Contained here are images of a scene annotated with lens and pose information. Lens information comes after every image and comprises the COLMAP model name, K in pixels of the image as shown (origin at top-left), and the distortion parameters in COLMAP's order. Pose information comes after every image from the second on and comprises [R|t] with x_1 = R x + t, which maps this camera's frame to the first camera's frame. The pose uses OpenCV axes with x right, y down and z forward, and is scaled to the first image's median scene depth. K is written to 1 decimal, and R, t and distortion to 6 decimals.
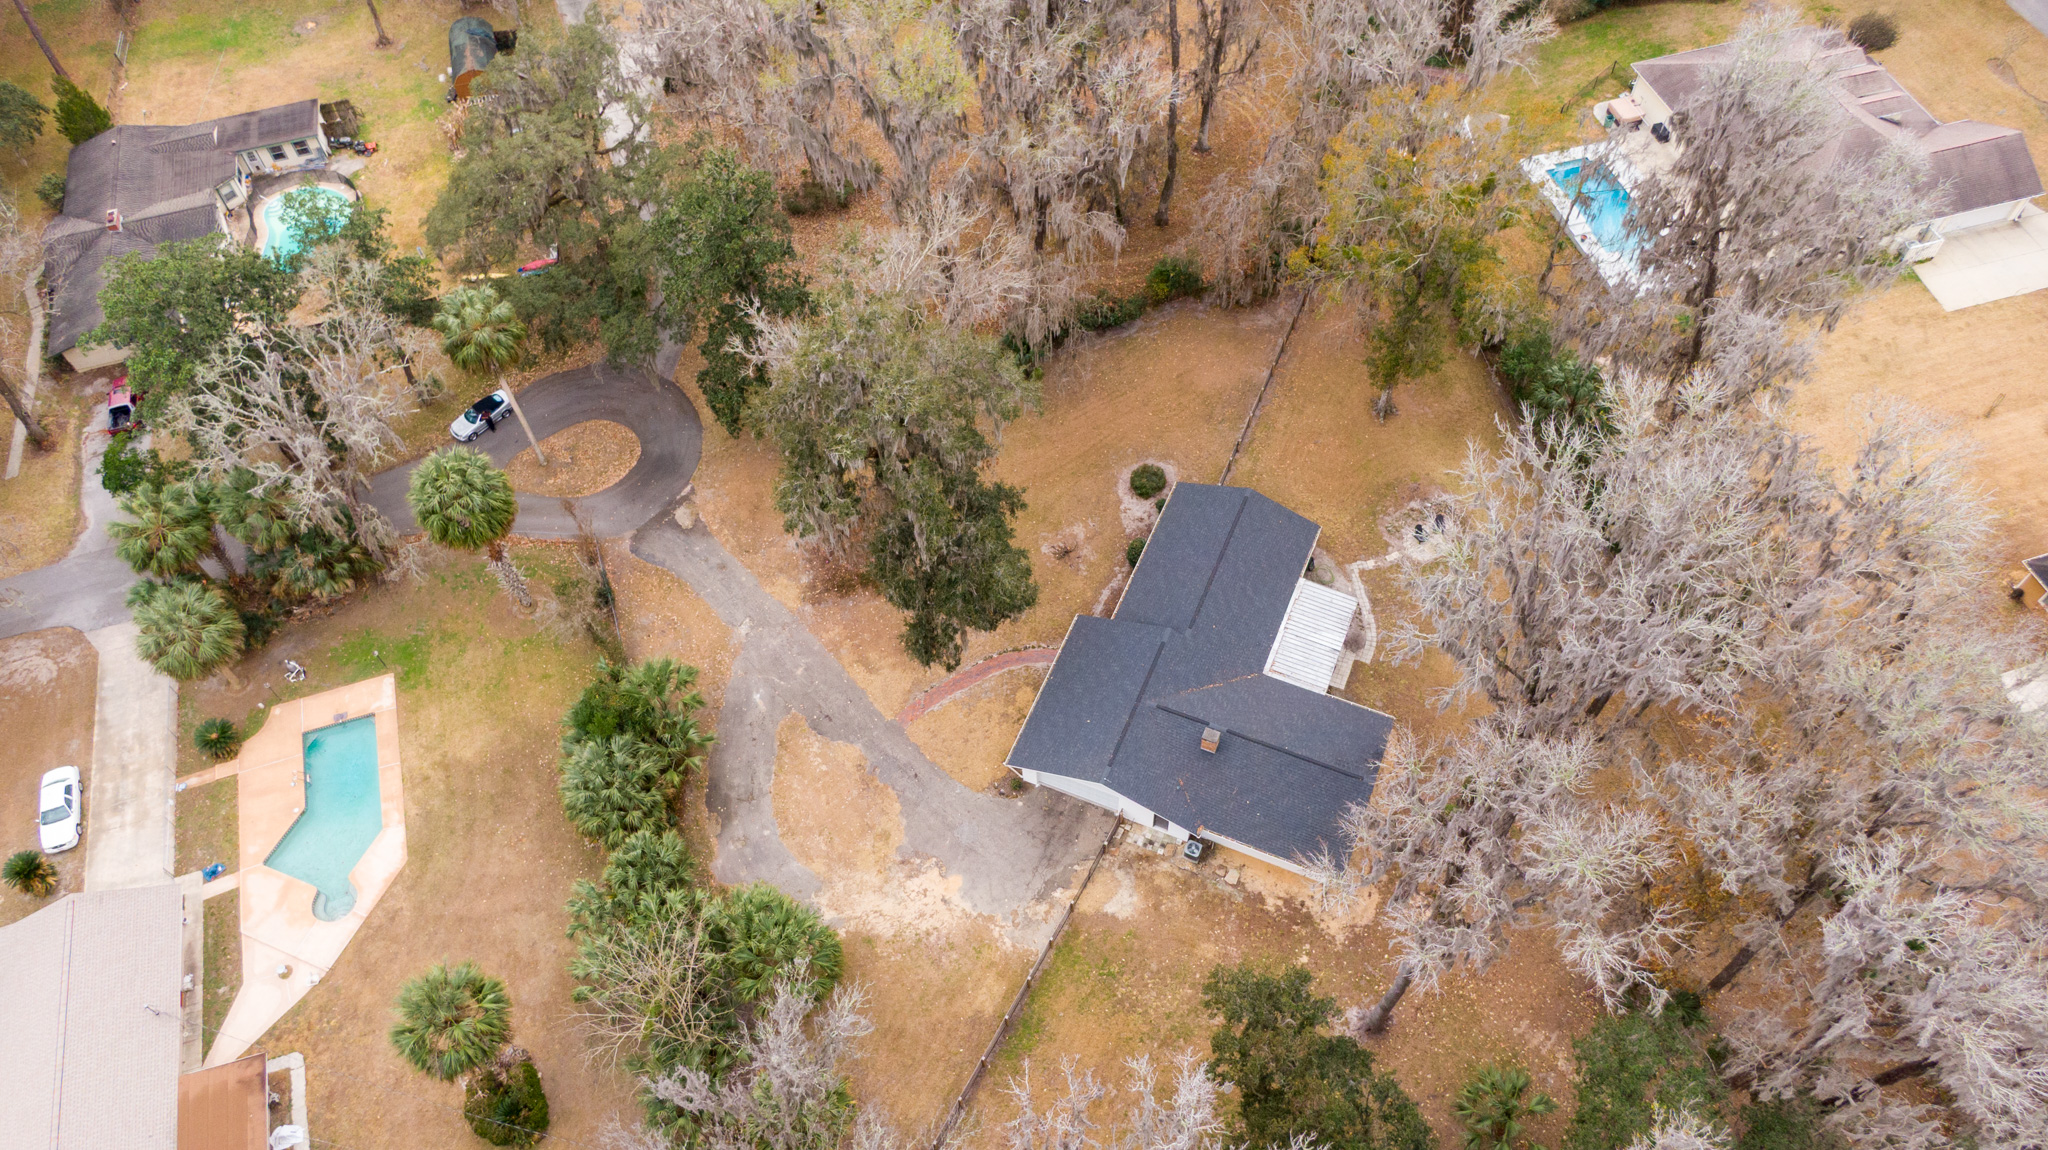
lens RADIAL K [[1459.1, 0, 1030.3], [0, 1459.1, 579.0], [0, 0, 1]] dist [0.019862, -0.031756]
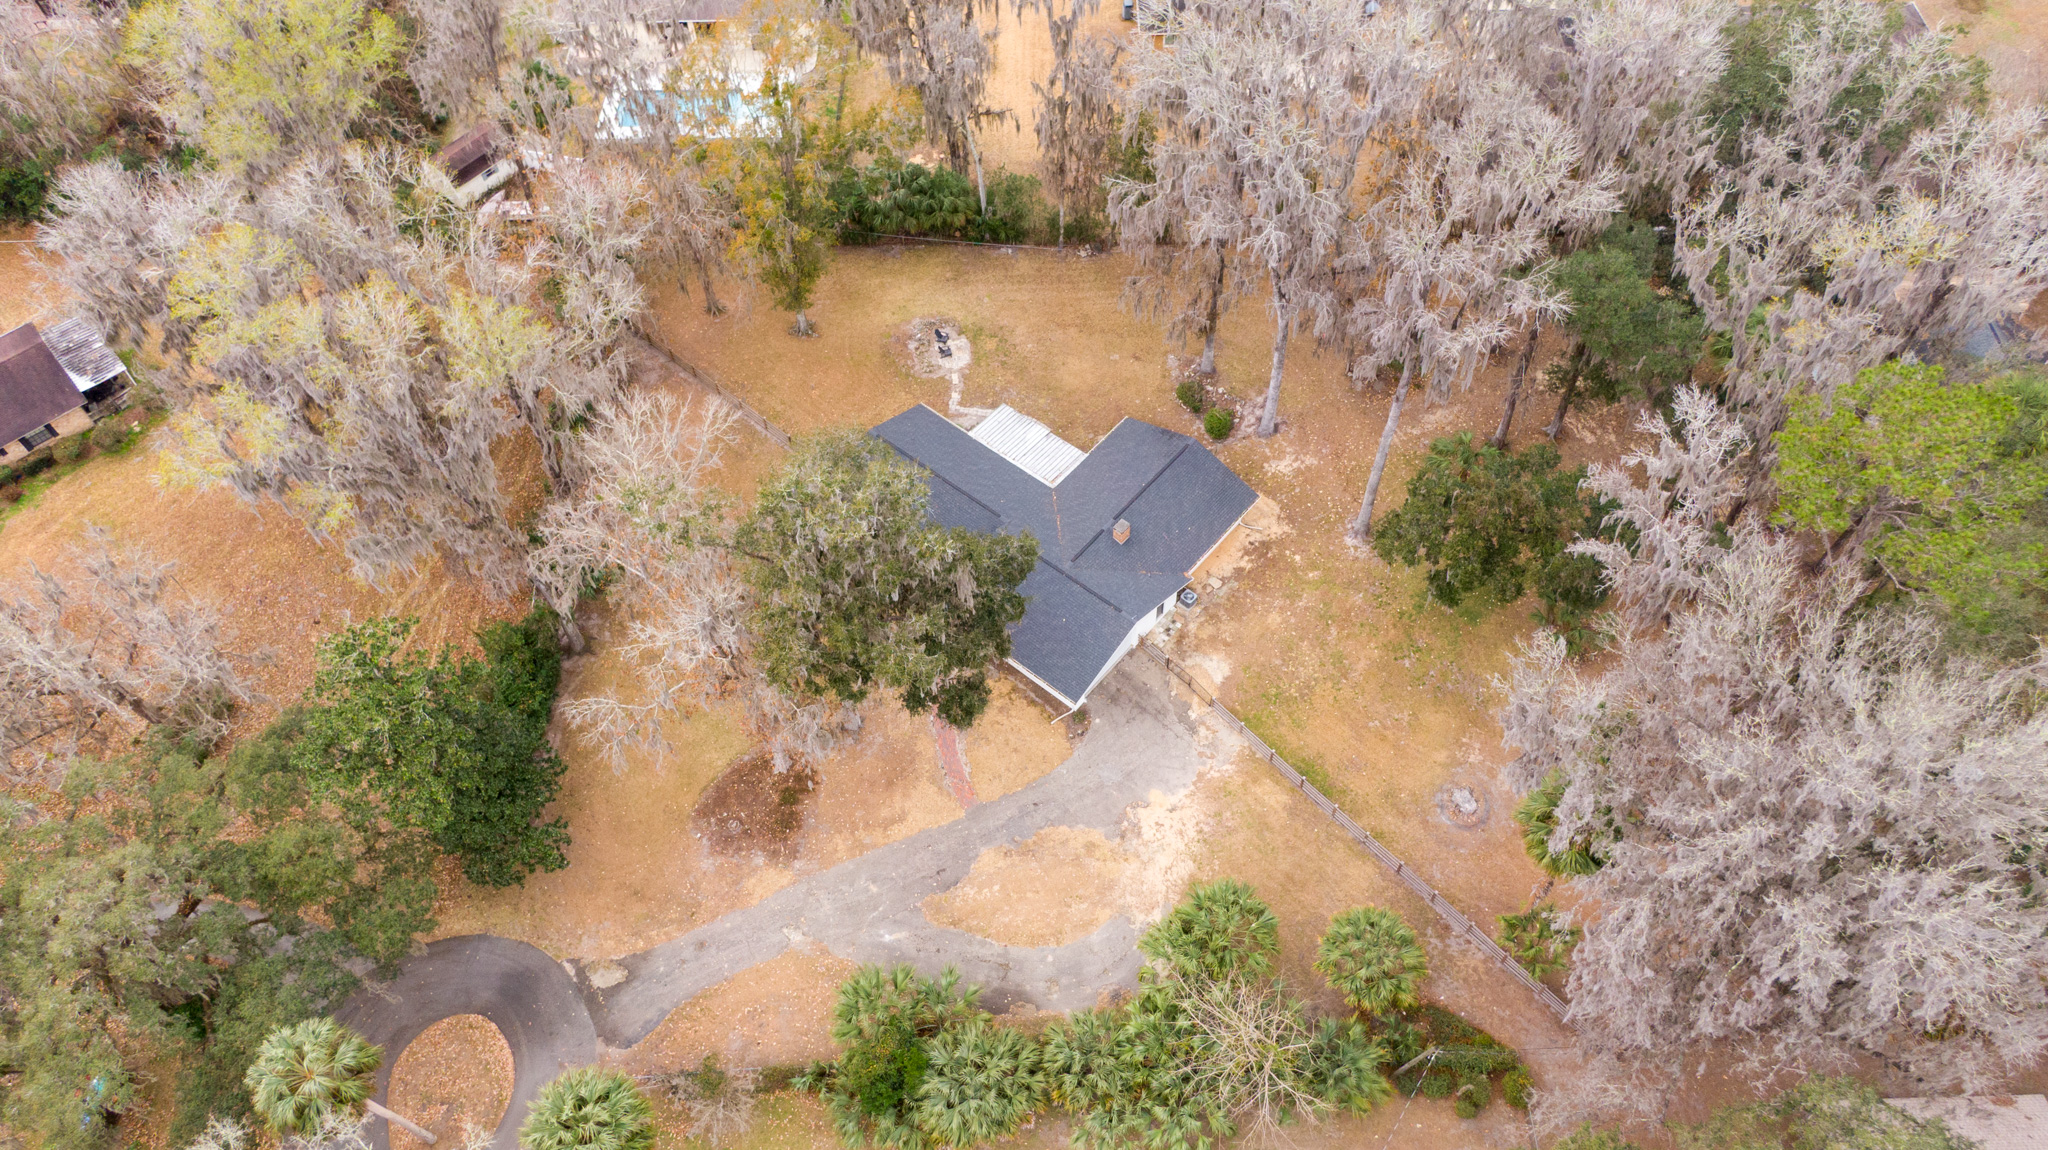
lens RADIAL K [[1459.1, 0, 1036.5], [0, 1459.1, 575.3], [0, 0, 1]] dist [0.019862, -0.031756]
pose [[0.287708, -0.775835, 0.561519, -0.516484], [0.793136, 0.521645, 0.314360, -0.258821], [-0.536805, 0.354918, 0.765424, 0.185113]]
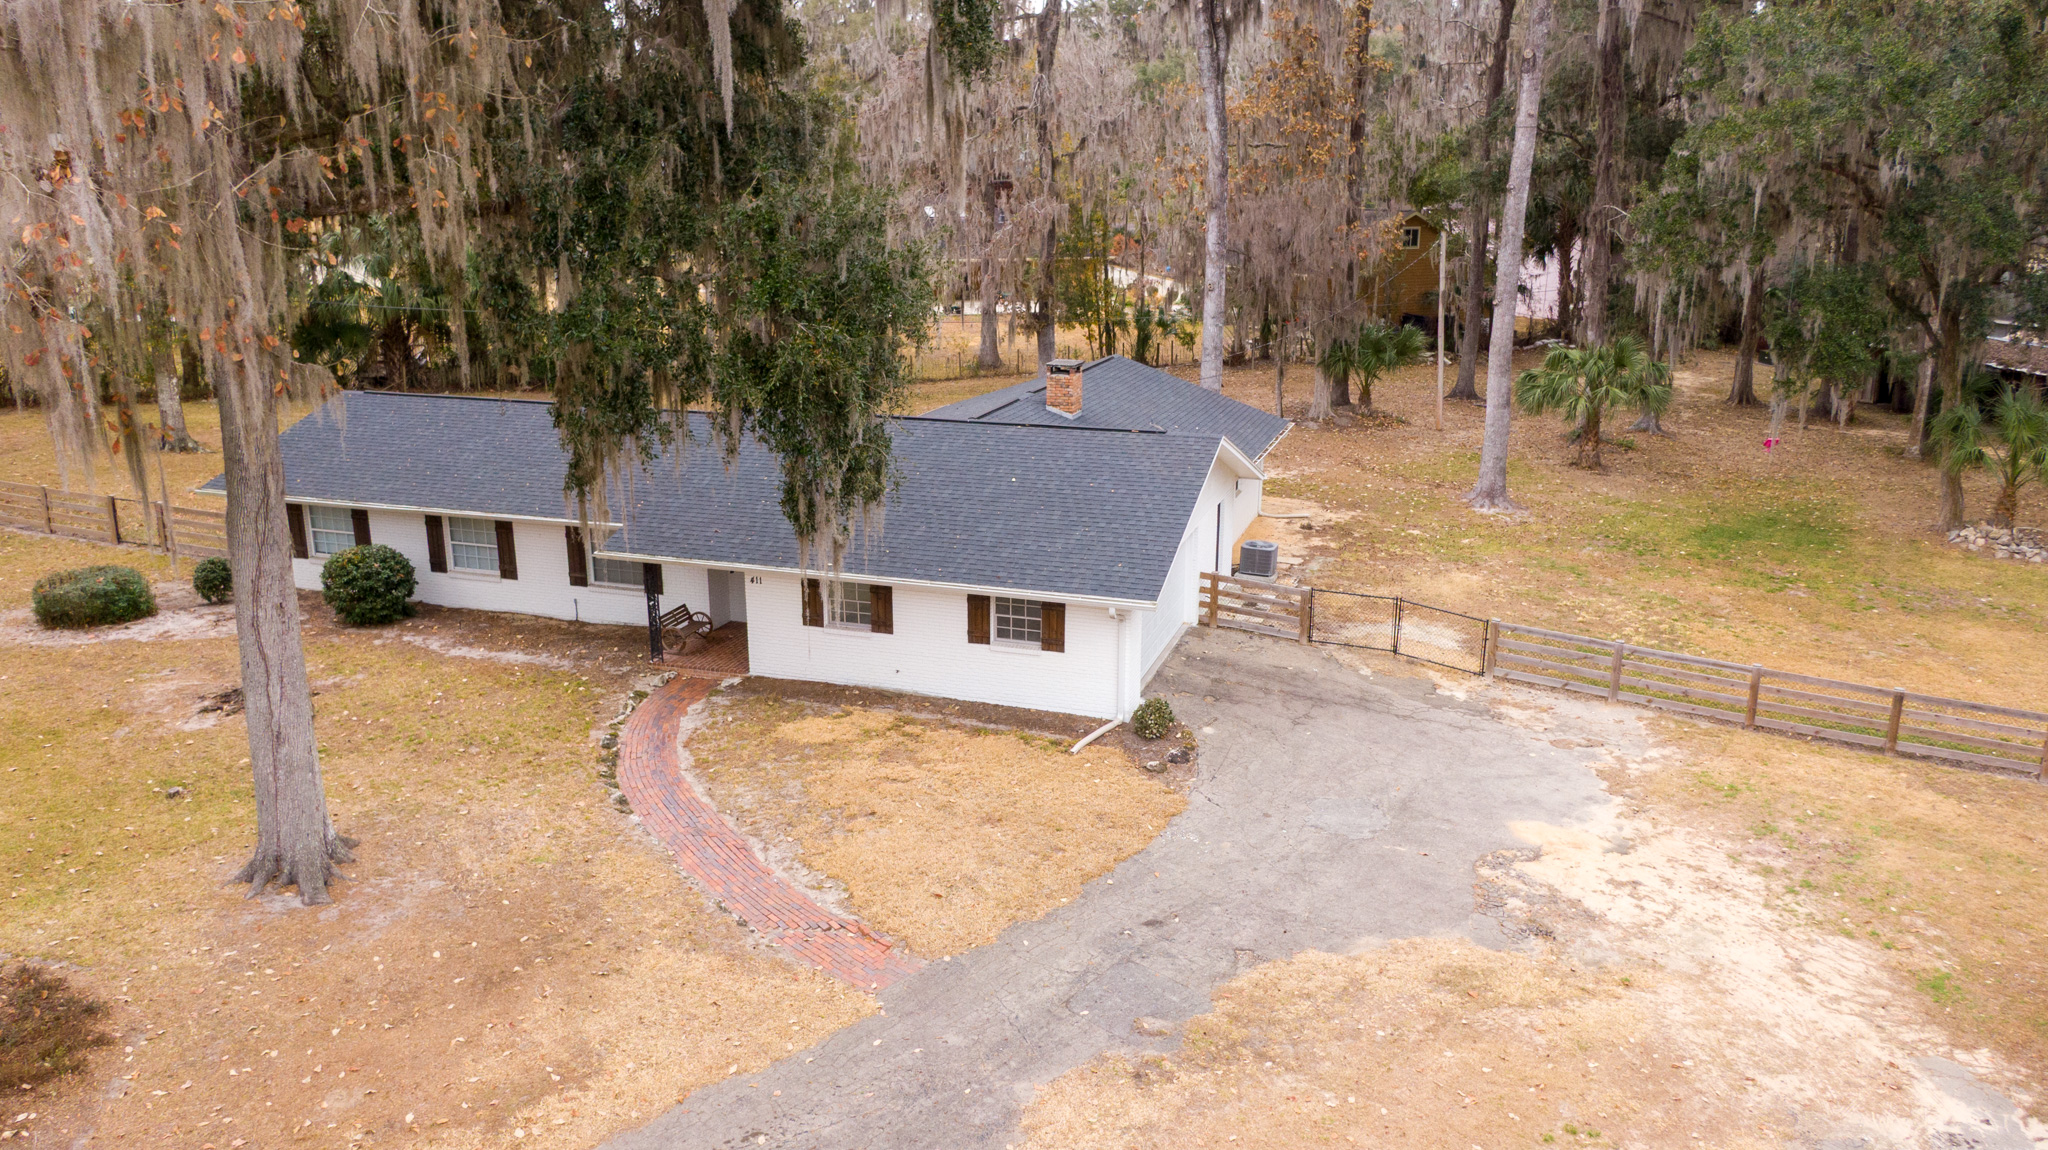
lens RADIAL K [[1459.1, 0, 1029.1], [0, 1459.1, 580.4], [0, 0, 1]] dist [0.019862, -0.031756]
pose [[-0.087959, -0.244387, 0.965680, -0.292721], [0.817113, 0.536762, 0.210267, 0.038871], [-0.569727, 0.807565, 0.152479, 0.933911]]
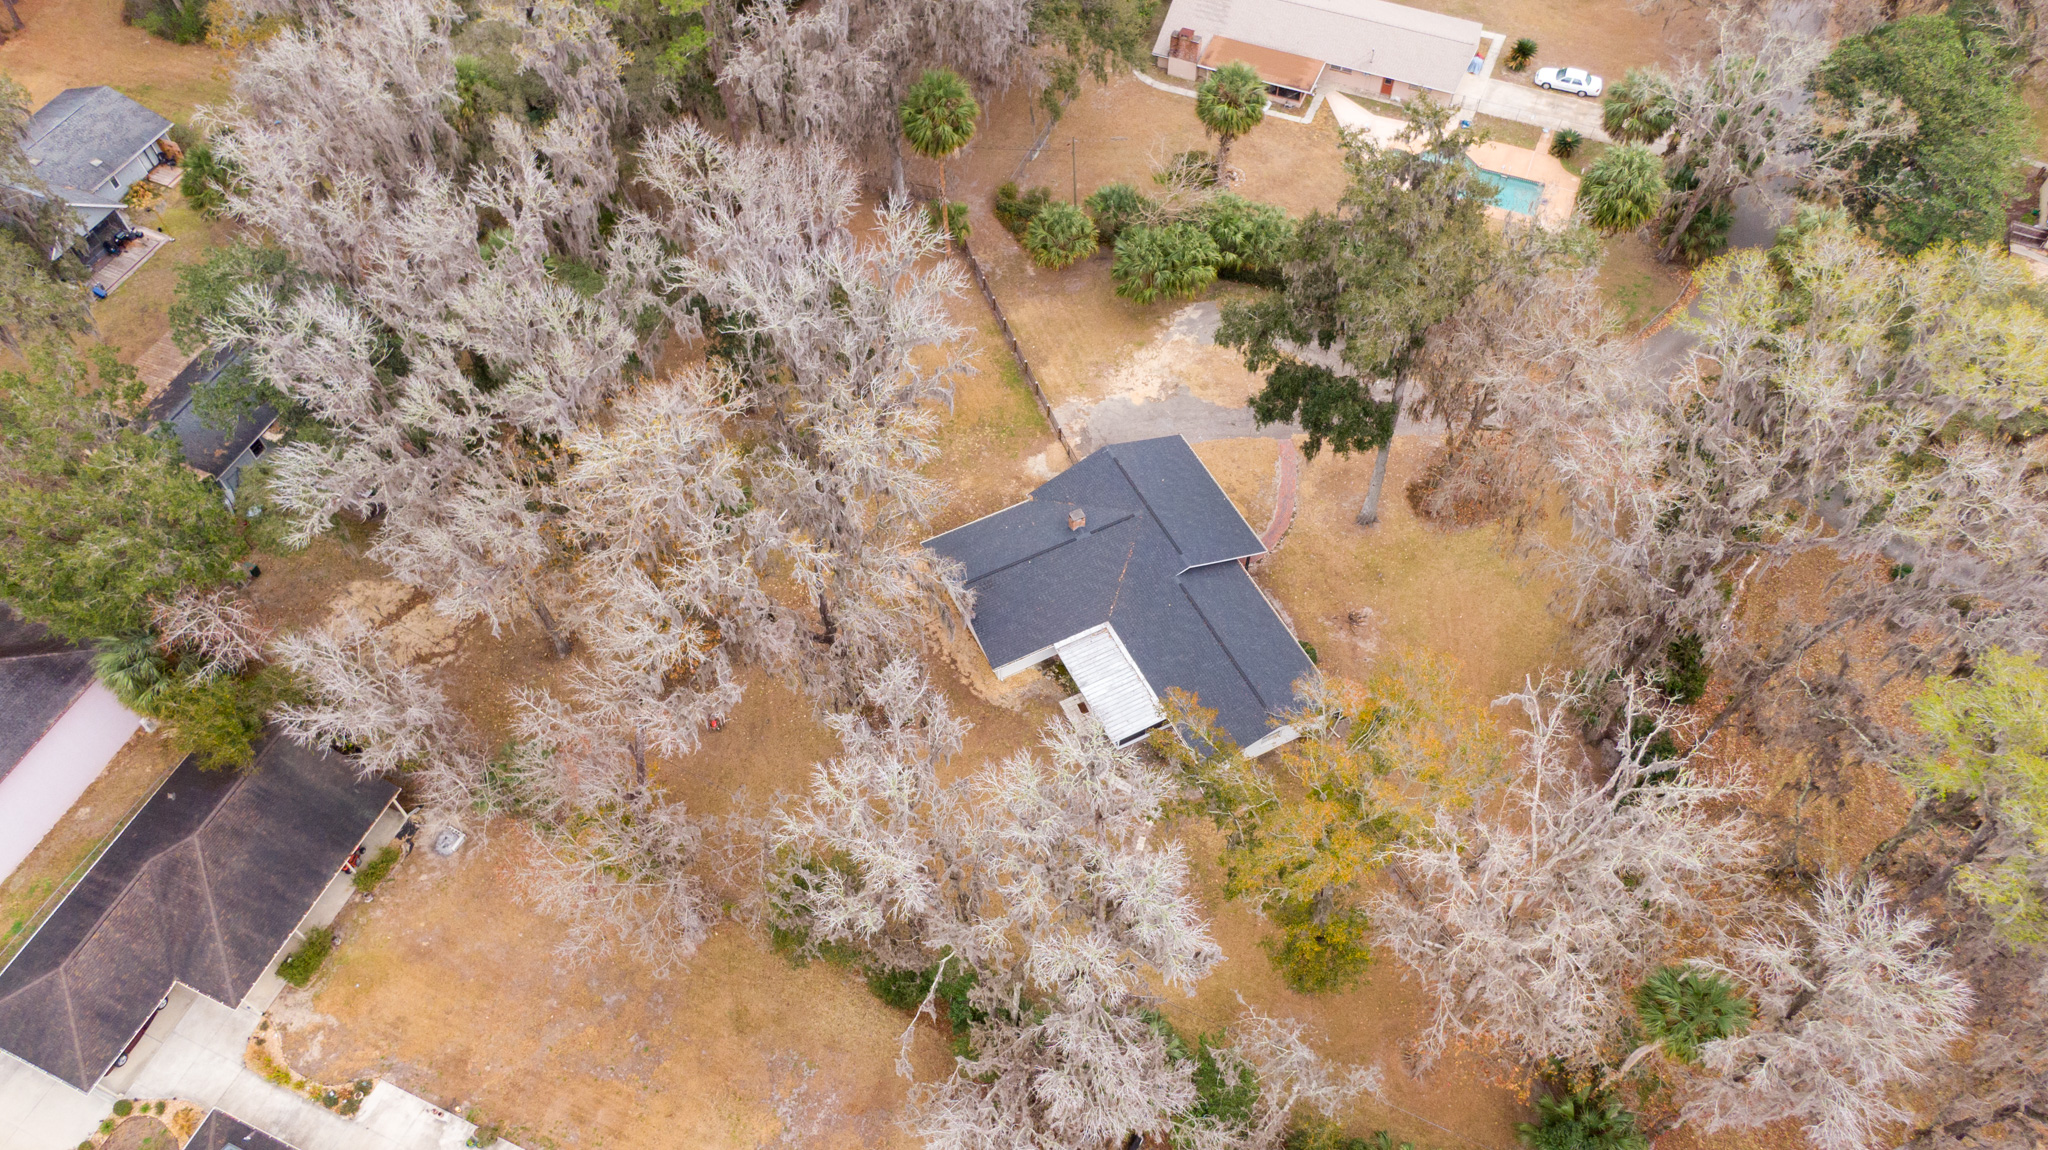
lens RADIAL K [[1459.1, 0, 1024.8], [0, 1459.1, 579.0], [0, 0, 1]] dist [0.019862, -0.031756]
pose [[-0.651856, 0.634355, -0.415545, 0.615664], [-0.608972, -0.111322, 0.785341, -0.719548], [0.451925, 0.764985, 0.458871, 0.469840]]
